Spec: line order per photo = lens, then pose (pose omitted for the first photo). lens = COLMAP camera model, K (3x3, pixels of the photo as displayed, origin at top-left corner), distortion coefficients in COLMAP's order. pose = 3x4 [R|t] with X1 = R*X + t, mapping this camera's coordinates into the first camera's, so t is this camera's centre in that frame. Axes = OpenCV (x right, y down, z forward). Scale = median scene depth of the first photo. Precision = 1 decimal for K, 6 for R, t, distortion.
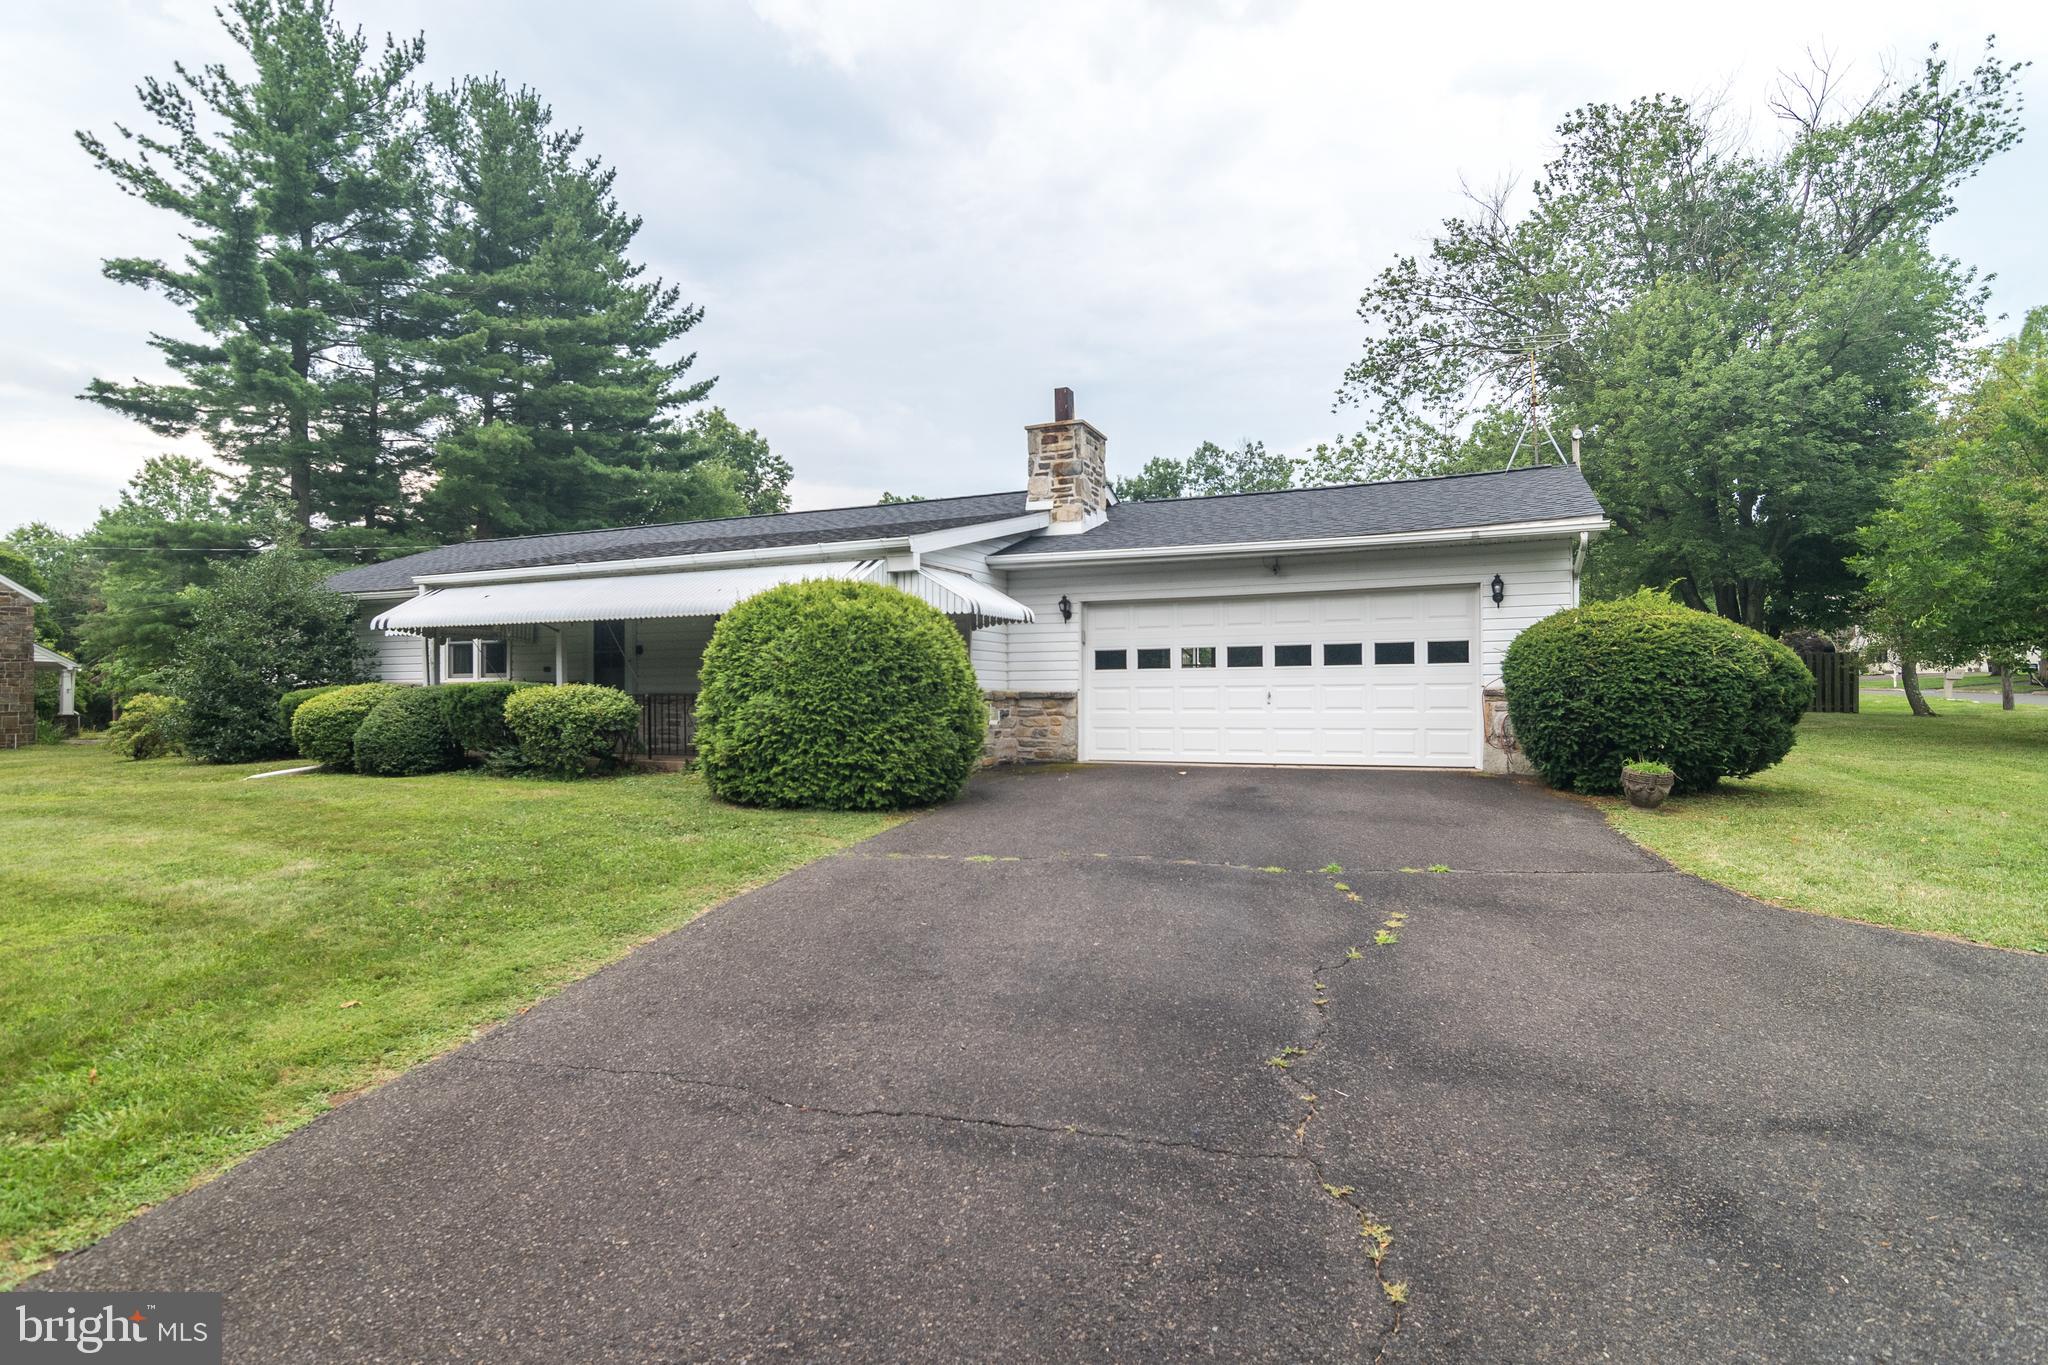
lens RADIAL K [[1050.1, 0, 1041.1], [0, 1050.1, 696.9], [0, 0, 1]] dist [0.006551, 0.000272]
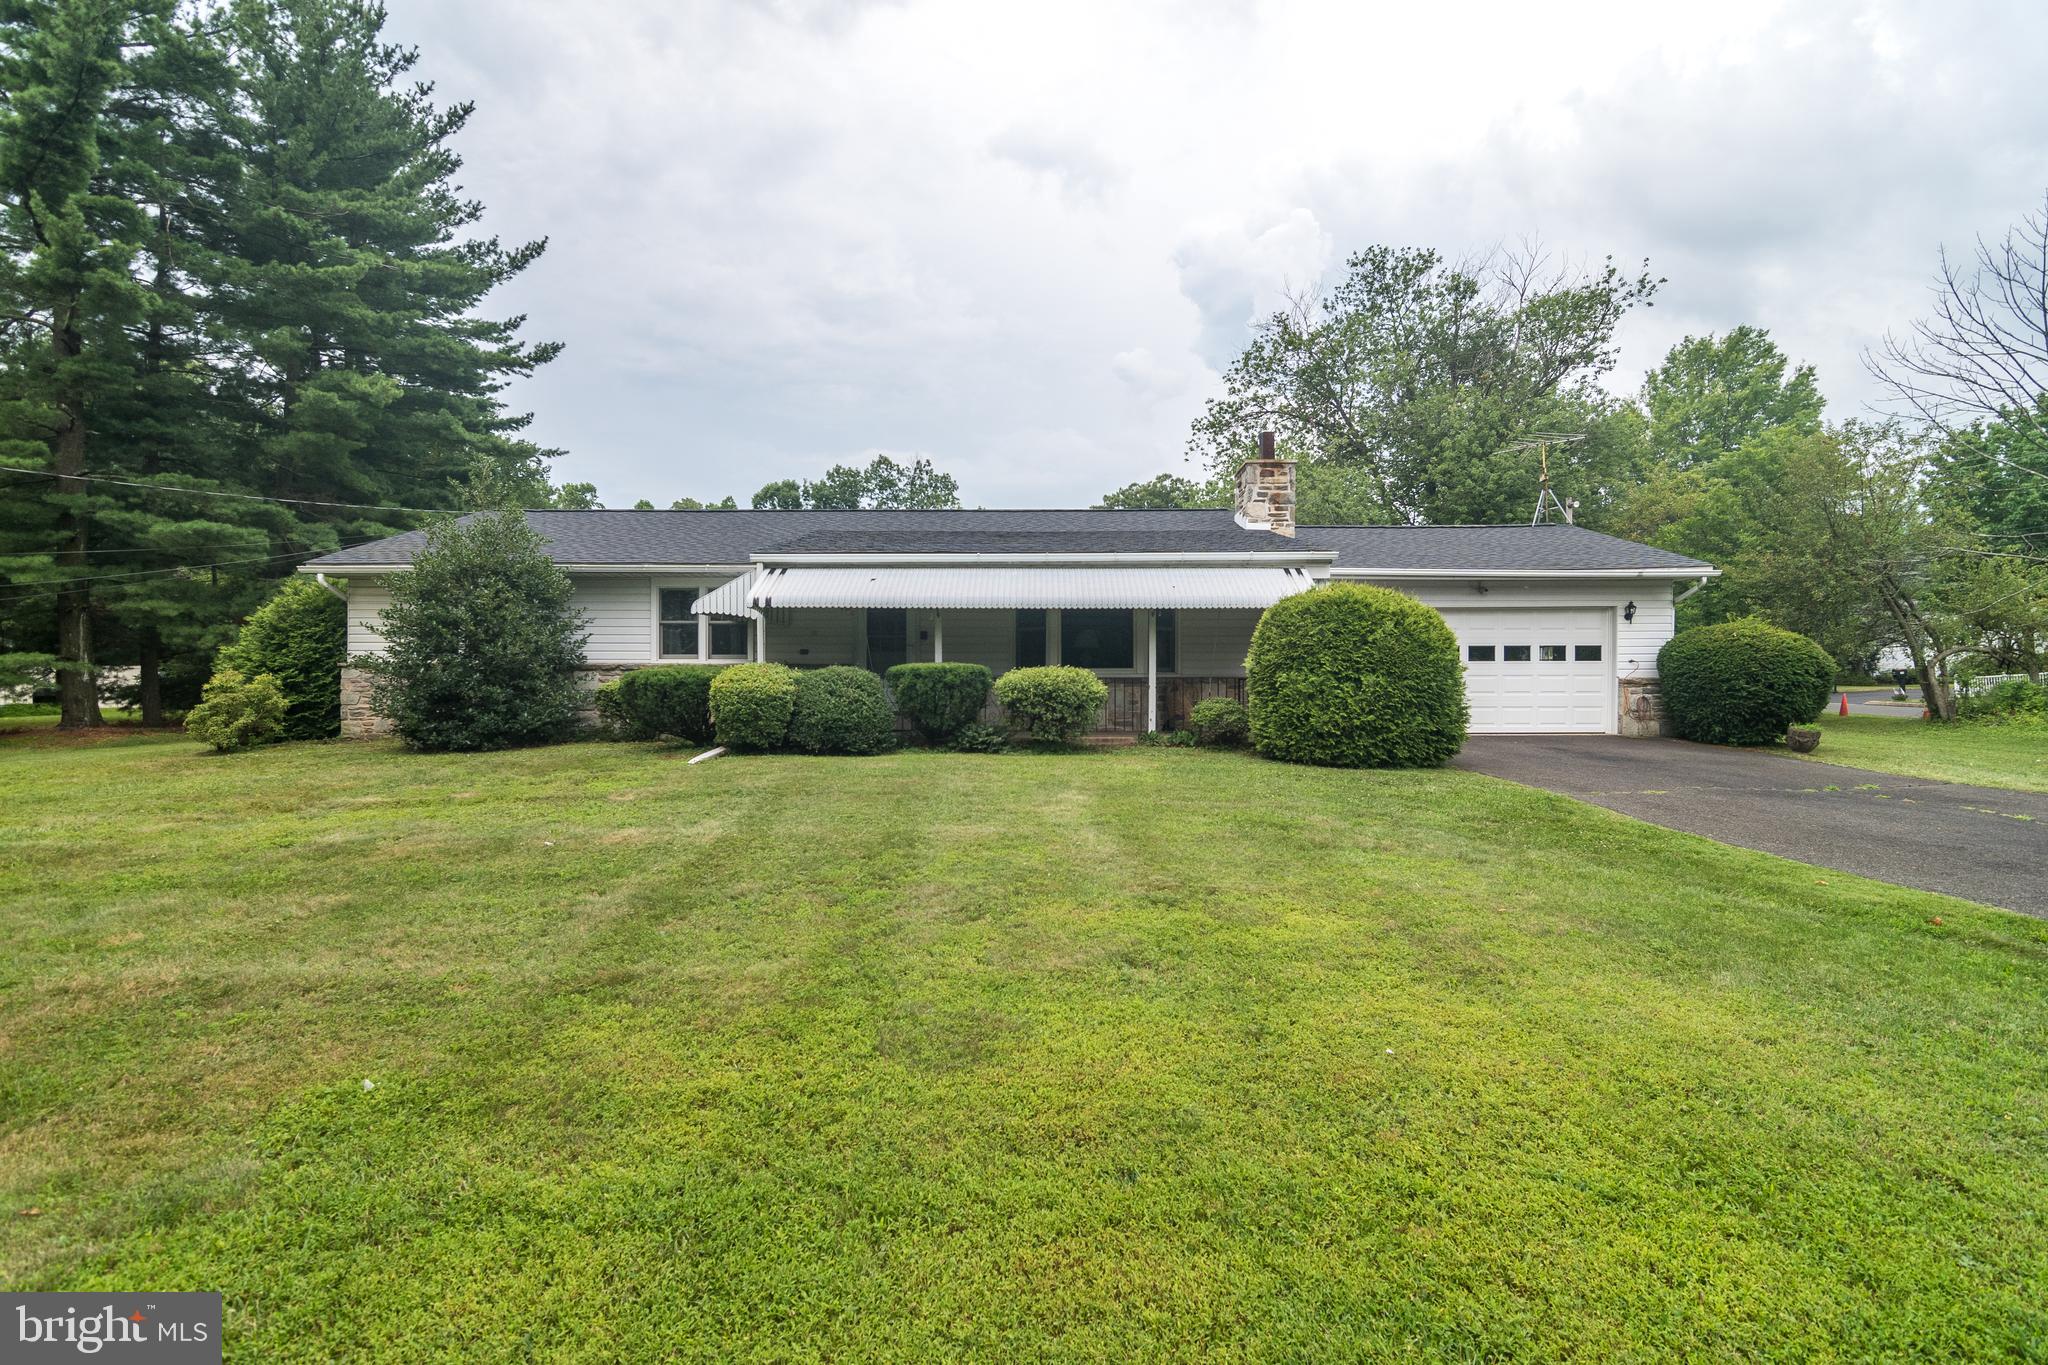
lens RADIAL K [[992.4, 0, 1032.1], [0, 992.4, 689.5], [0, 0, 1]] dist [-0.003163, 0.001508]
pose [[0.913514, 0.006361, 0.406758, -0.684664], [-0.004537, 0.999975, -0.005447, 0.014330], [-0.406782, 0.003130, 0.913520, 0.051627]]
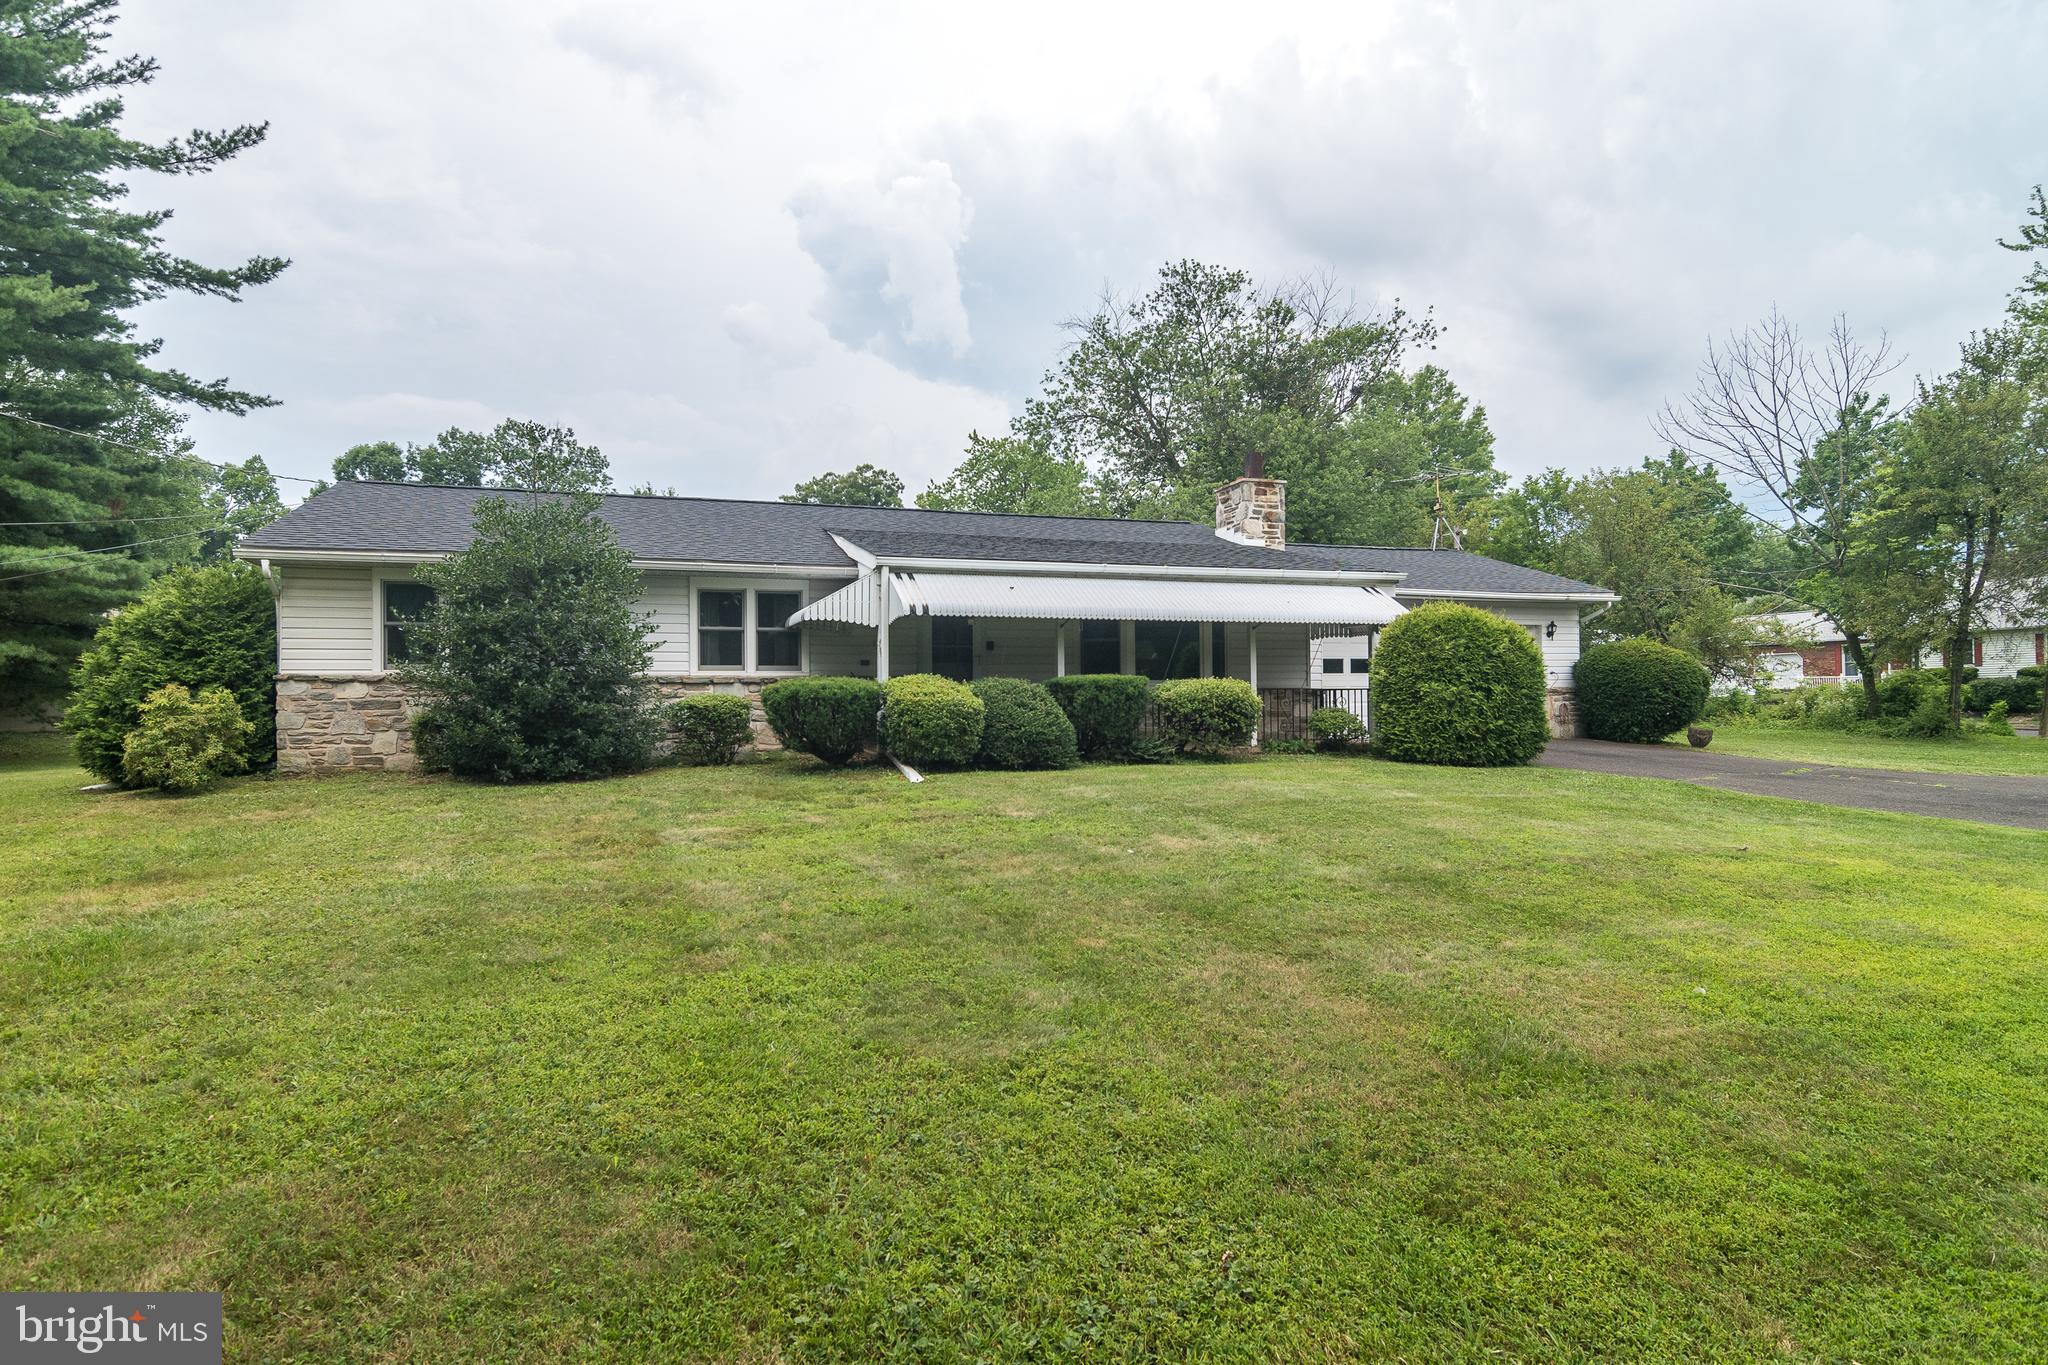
lens RADIAL K [[1137.1, 0, 1029.4], [0, 1137.1, 681.2], [0, 0, 1]] dist [-0.005779, 0.000100]
pose [[0.718363, 0.013406, 0.695539, -1.101527], [0.008183, 0.999582, -0.027718, 0.018769], [-0.695620, 0.025604, 0.717954, 0.204798]]
